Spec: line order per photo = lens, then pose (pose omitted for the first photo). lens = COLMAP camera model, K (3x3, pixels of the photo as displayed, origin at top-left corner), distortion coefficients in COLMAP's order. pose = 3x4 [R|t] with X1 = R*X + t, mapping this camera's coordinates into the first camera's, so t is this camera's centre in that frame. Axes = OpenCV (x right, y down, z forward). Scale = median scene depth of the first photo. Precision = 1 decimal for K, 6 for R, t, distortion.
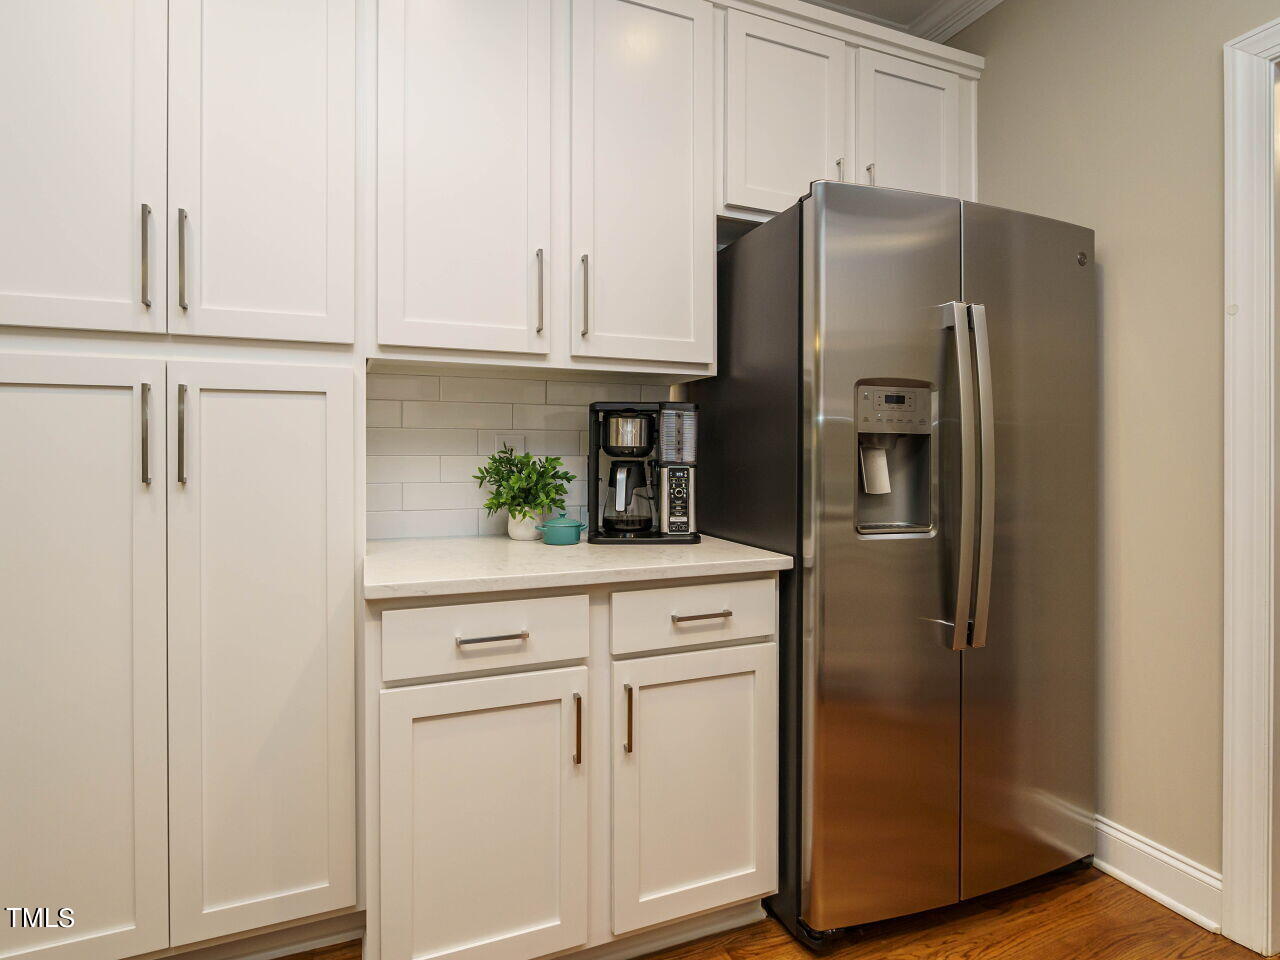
lens RADIAL K [[712.8, 0, 658.6], [0, 712.8, 450.8], [0, 0, 1]] dist [-0.012822, 0.000281]
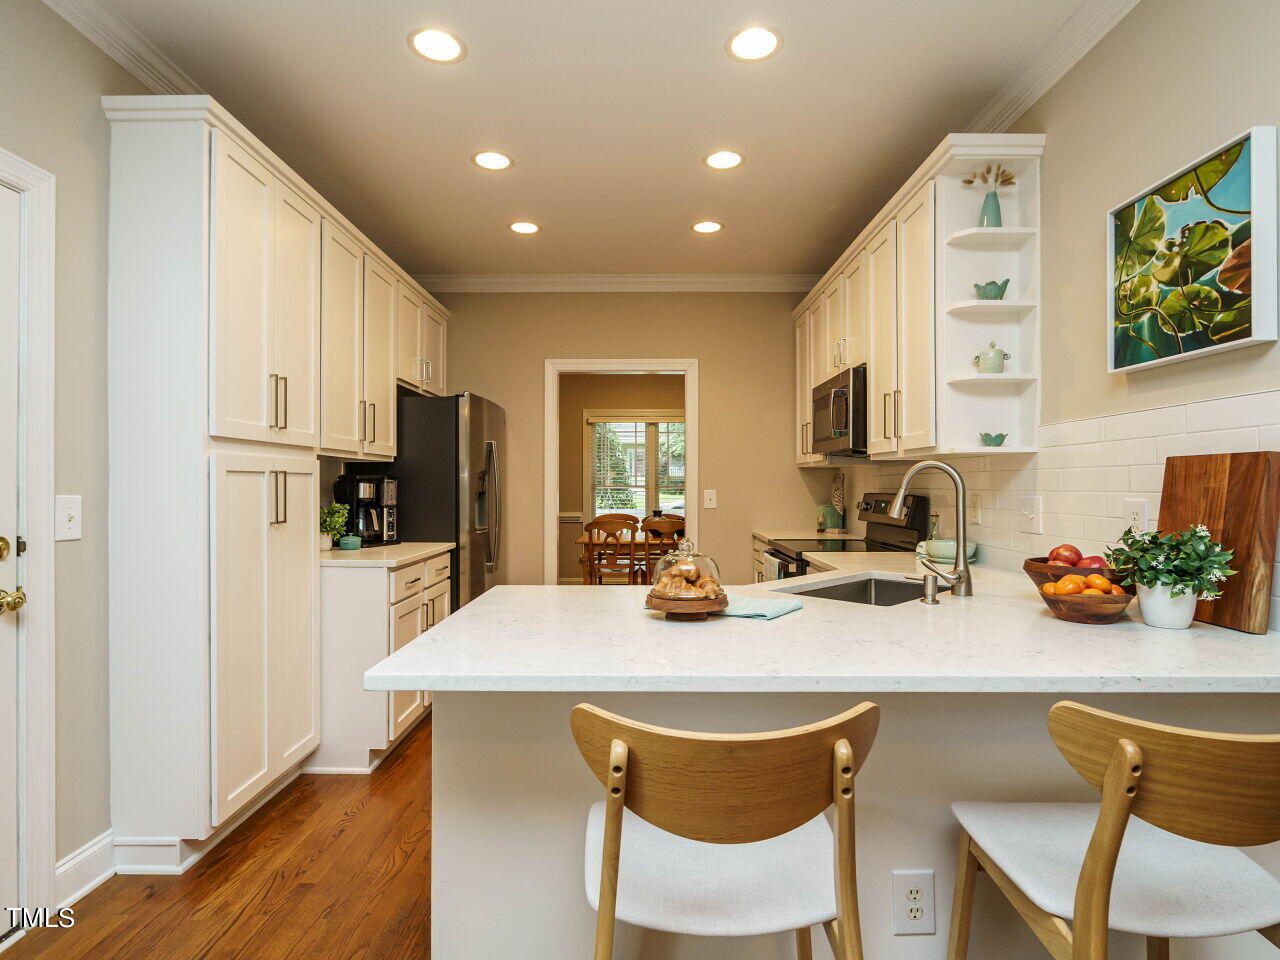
lens RADIAL K [[672.7, 0, 640.3], [0, 672.7, 482.9], [0, 0, 1]] dist [0.002300, 0.000321]
pose [[0.408279, 0.001550, 0.912856, -1.443646], [0.005597, 0.999976, -0.004201, -0.035915], [-0.912840, 0.006824, 0.408260, -0.444038]]
